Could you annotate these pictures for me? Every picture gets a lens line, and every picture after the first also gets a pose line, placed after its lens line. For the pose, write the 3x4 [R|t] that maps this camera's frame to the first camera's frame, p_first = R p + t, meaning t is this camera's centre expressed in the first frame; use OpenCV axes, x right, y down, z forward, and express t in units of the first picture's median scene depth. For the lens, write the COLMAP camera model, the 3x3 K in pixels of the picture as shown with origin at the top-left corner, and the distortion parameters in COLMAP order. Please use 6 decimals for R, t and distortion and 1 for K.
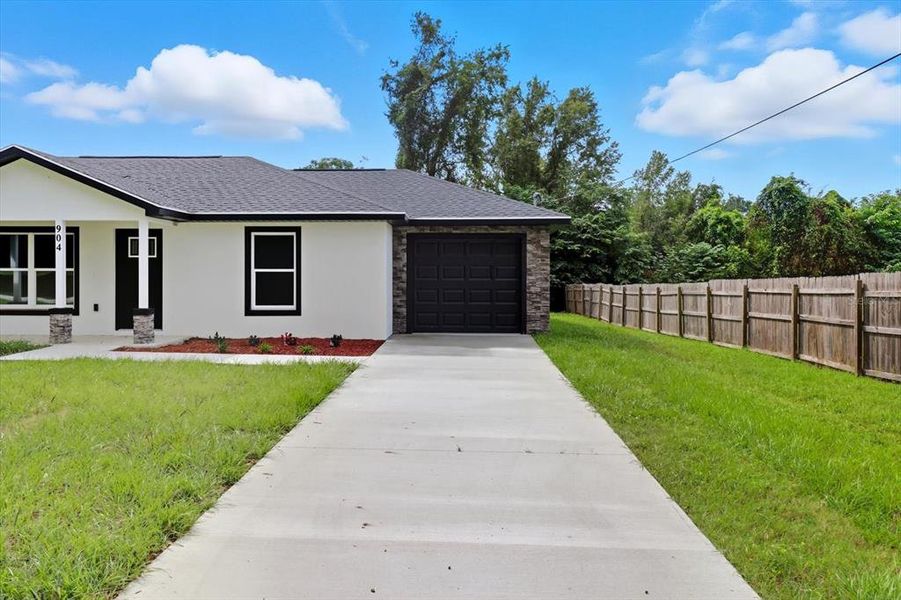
lens RADIAL K [[727.1, 0, 448.8], [0, 727.1, 276.4], [0, 0, 1]] dist [0.013117, 0.015402]
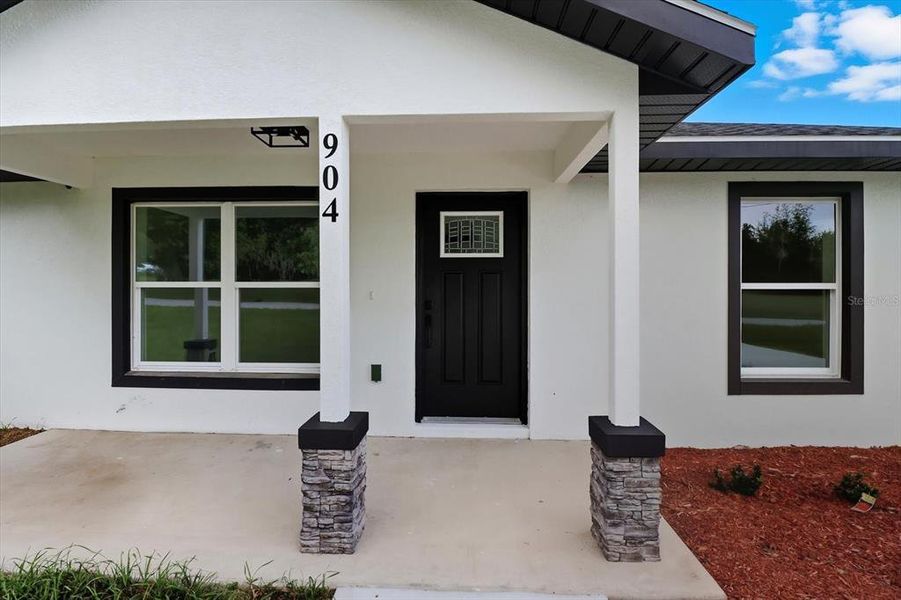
lens RADIAL K [[431.1, 0, 454.1], [0, 431.1, 283.4], [0, 0, 1]] dist [-0.014923, -0.002016]
pose [[0.999802, -0.001077, -0.019862, -0.405955], [0.001088, 0.999999, 0.000531, -0.009574], [0.019862, -0.000552, 0.999803, 0.702012]]
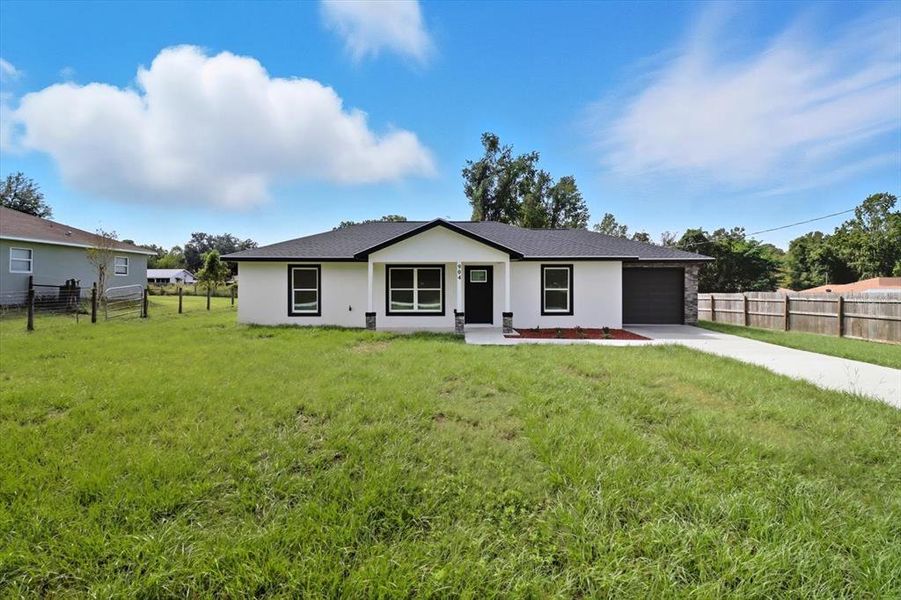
lens RADIAL K [[431.1, 0, 449.0], [0, 431.1, 278.8], [0, 0, 1]] dist [-0.014923, -0.002016]
pose [[0.999290, -0.001256, 0.037650, -0.503743], [0.001710, 0.999926, -0.012035, -0.020423], [-0.037632, 0.012091, 0.999219, -0.016021]]
